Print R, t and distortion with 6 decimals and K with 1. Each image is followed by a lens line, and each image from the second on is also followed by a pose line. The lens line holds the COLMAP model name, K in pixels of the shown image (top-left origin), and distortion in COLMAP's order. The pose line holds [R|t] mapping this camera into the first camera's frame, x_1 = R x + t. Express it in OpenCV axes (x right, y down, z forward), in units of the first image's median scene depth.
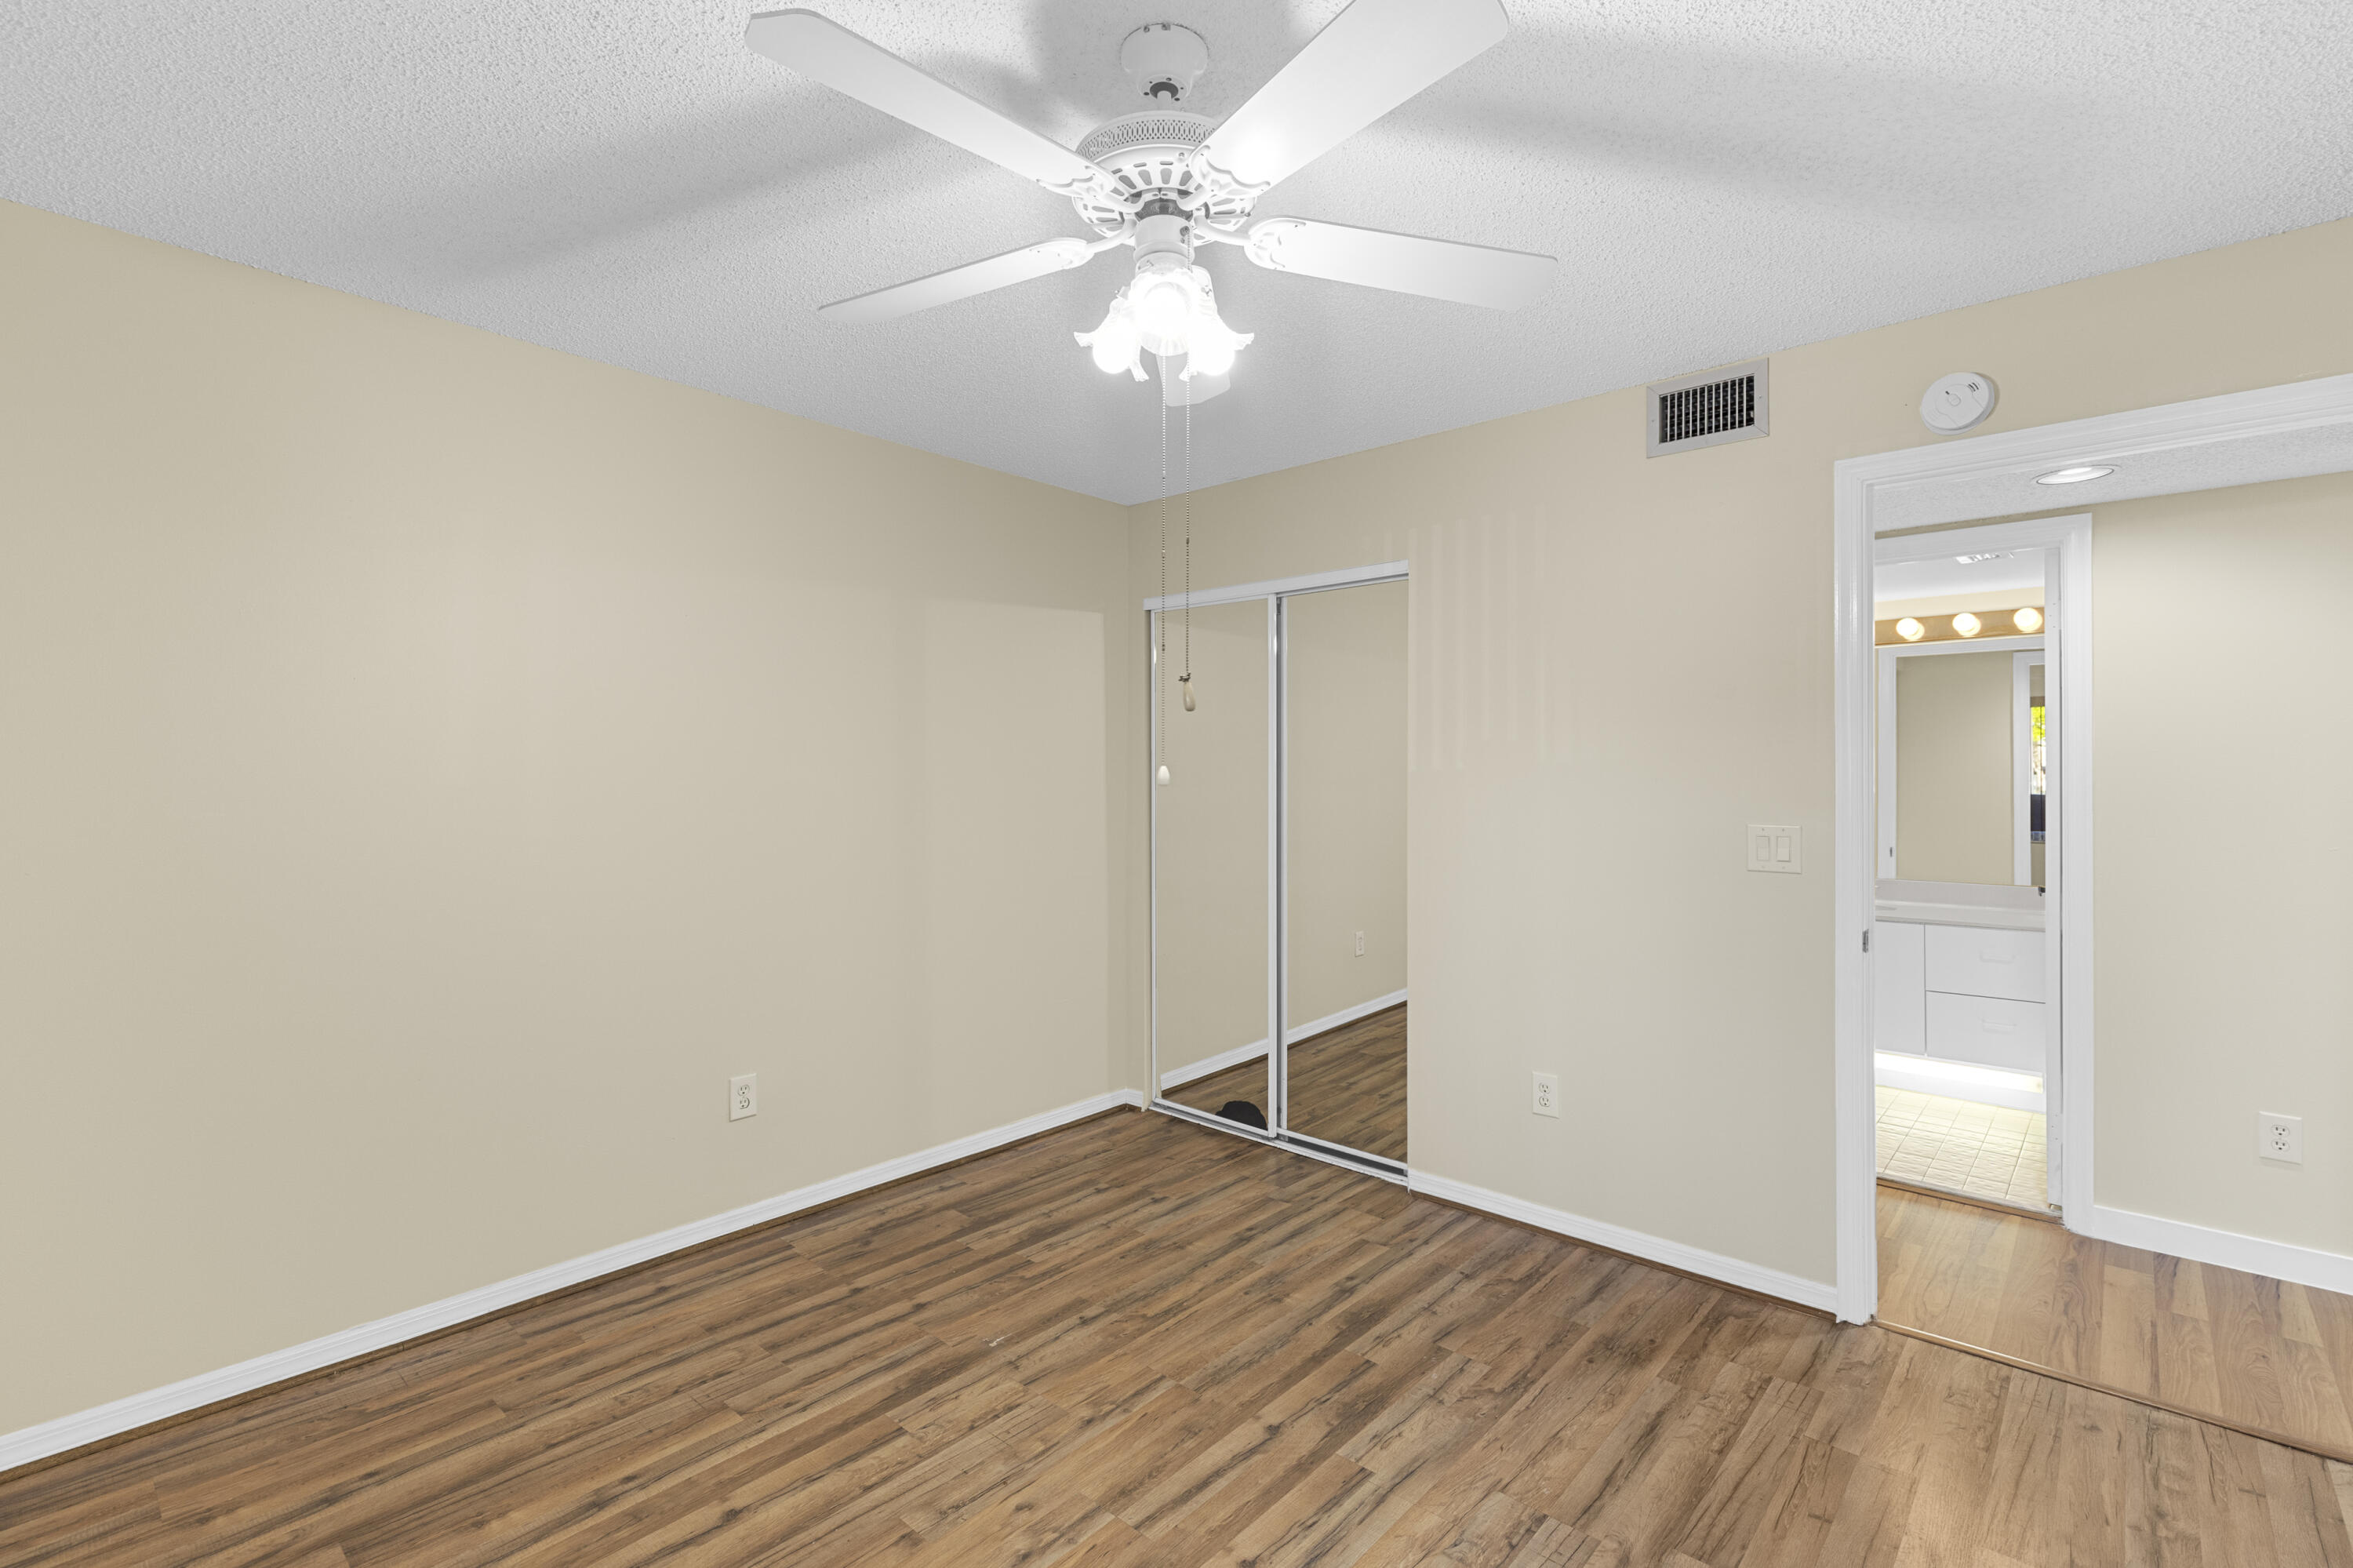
lens RADIAL K [[1064.7, 0, 1176.9], [0, 1064.7, 781.4], [0, 0, 1]] dist [0.001563, 0.000065]
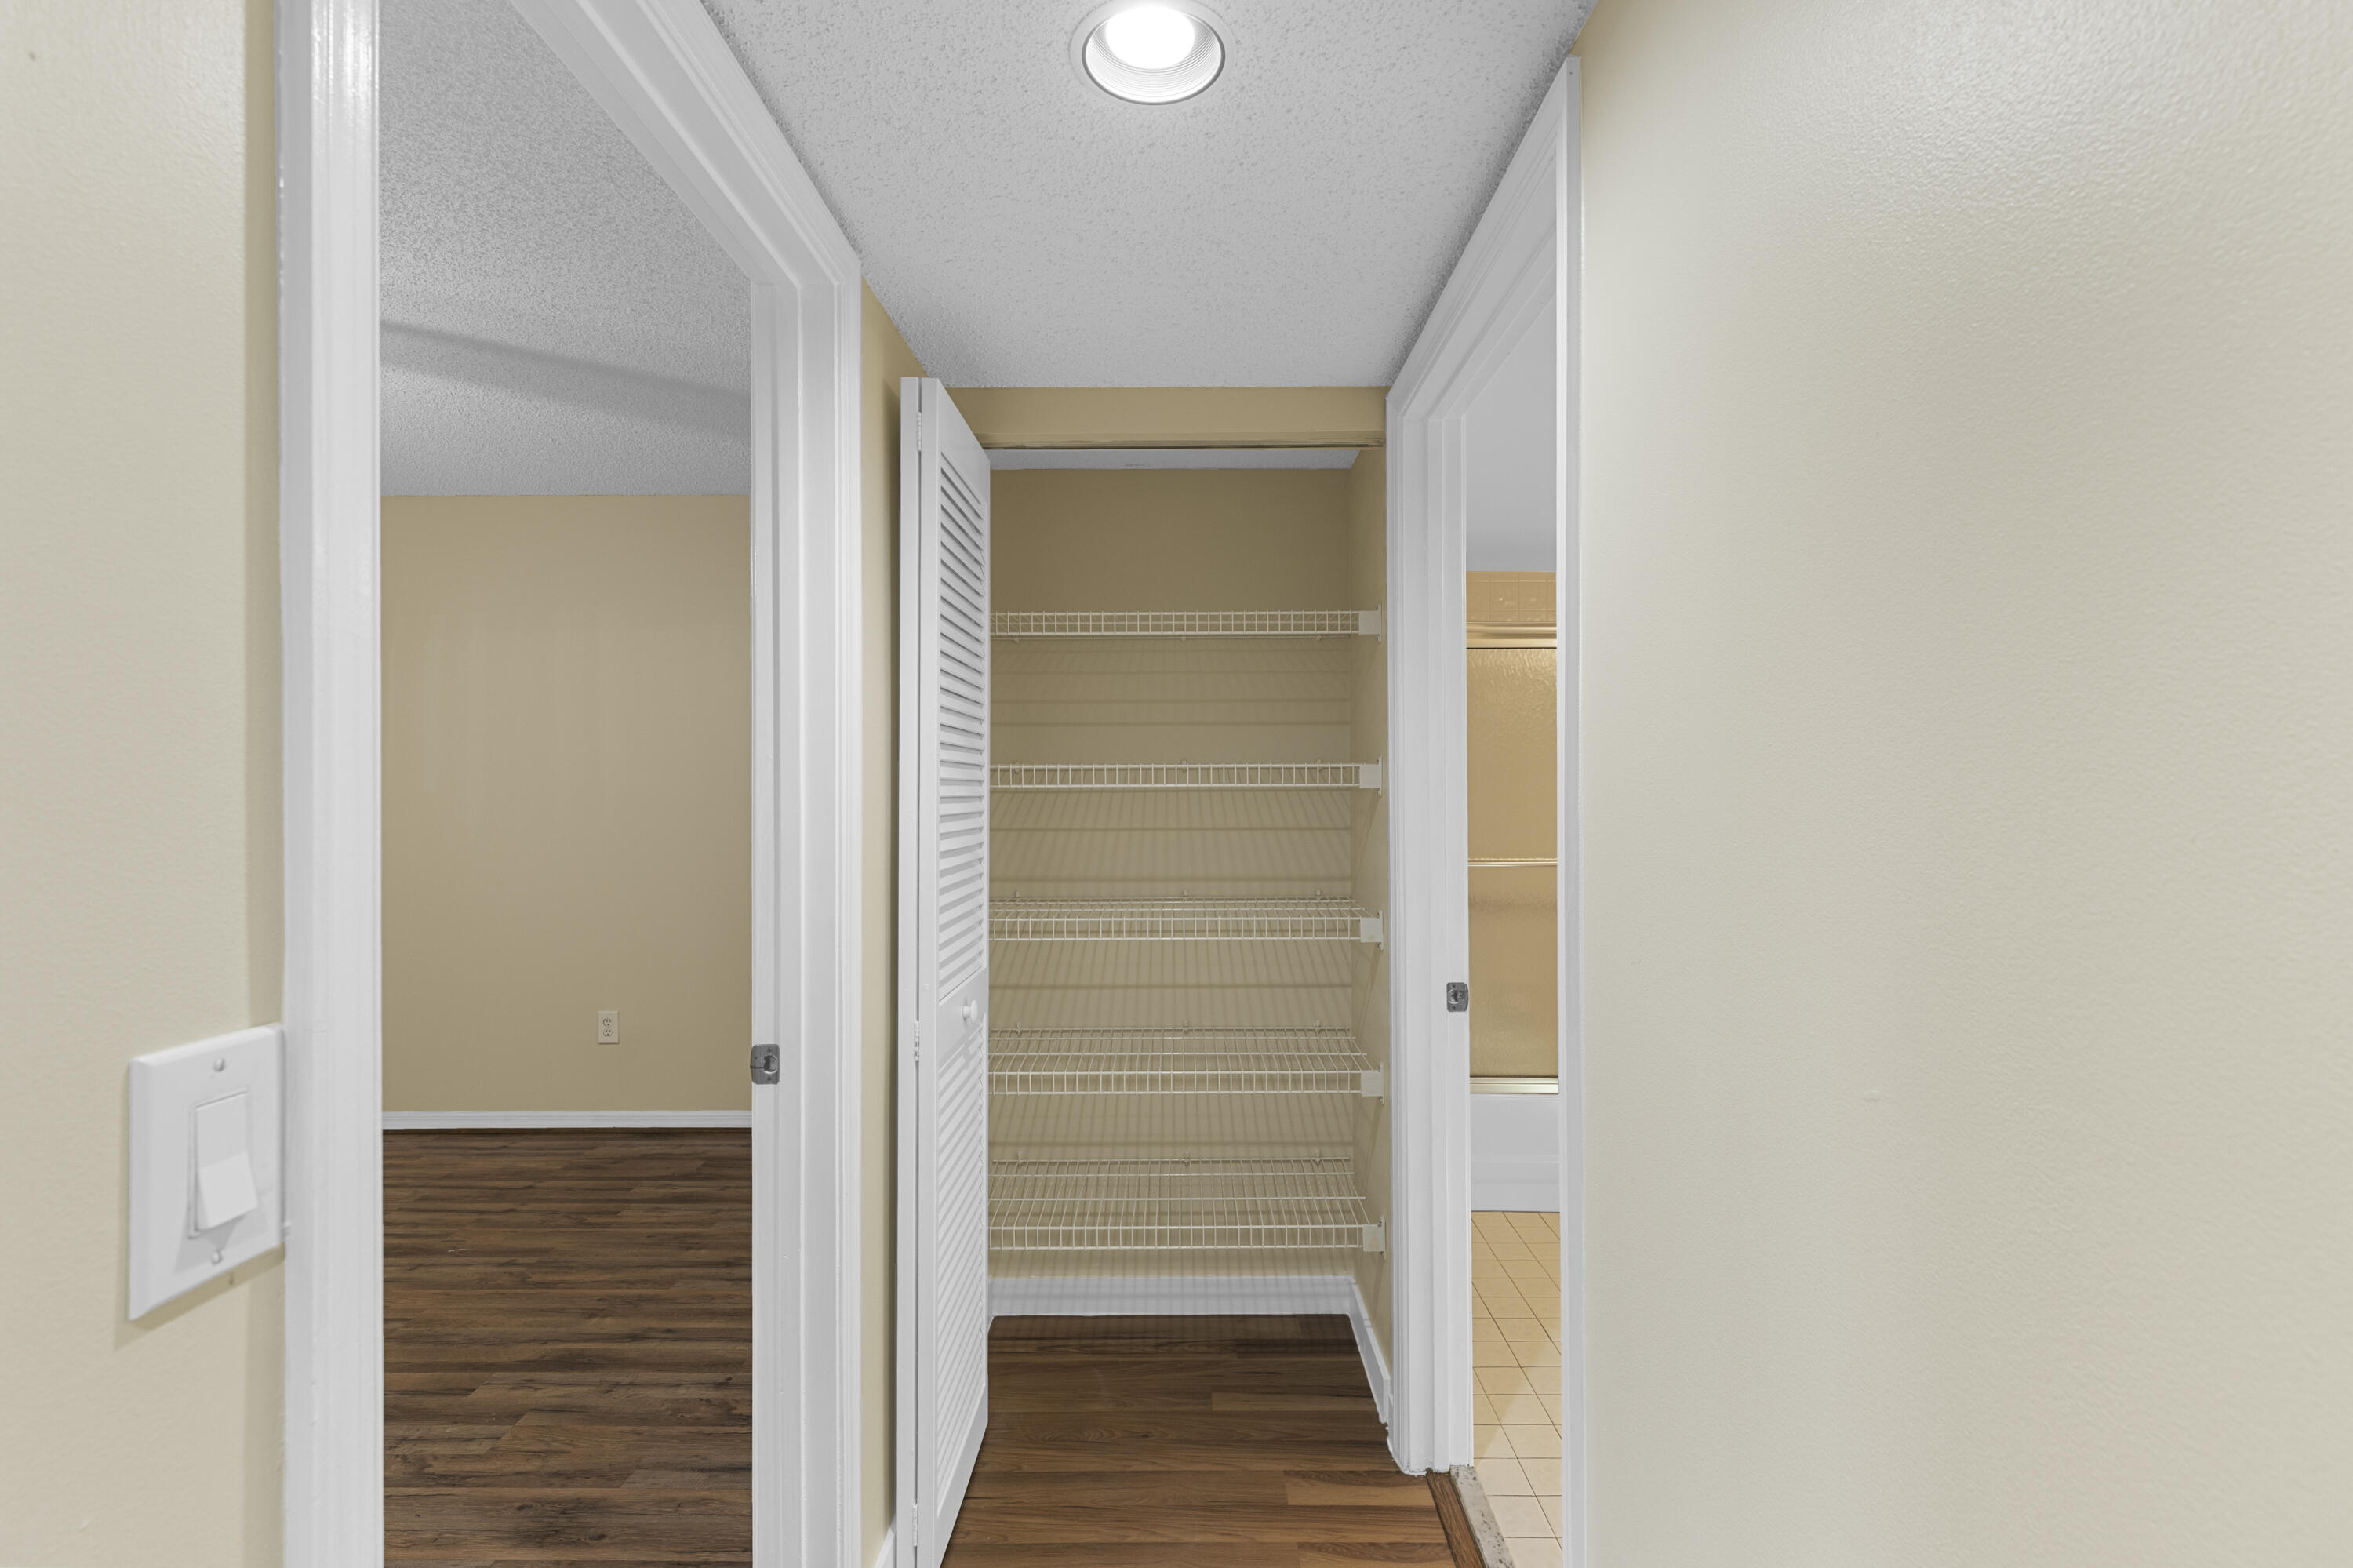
lens RADIAL K [[1064.7, 0, 1177.0], [0, 1064.7, 781.8], [0, 0, 1]] dist [0.001563, 0.000065]
pose [[0.666439, 0.002575, -0.745555, 1.182967], [-0.002666, 0.999996, 0.001070, -0.010448], [0.745554, 0.001275, 0.666444, 0.739784]]
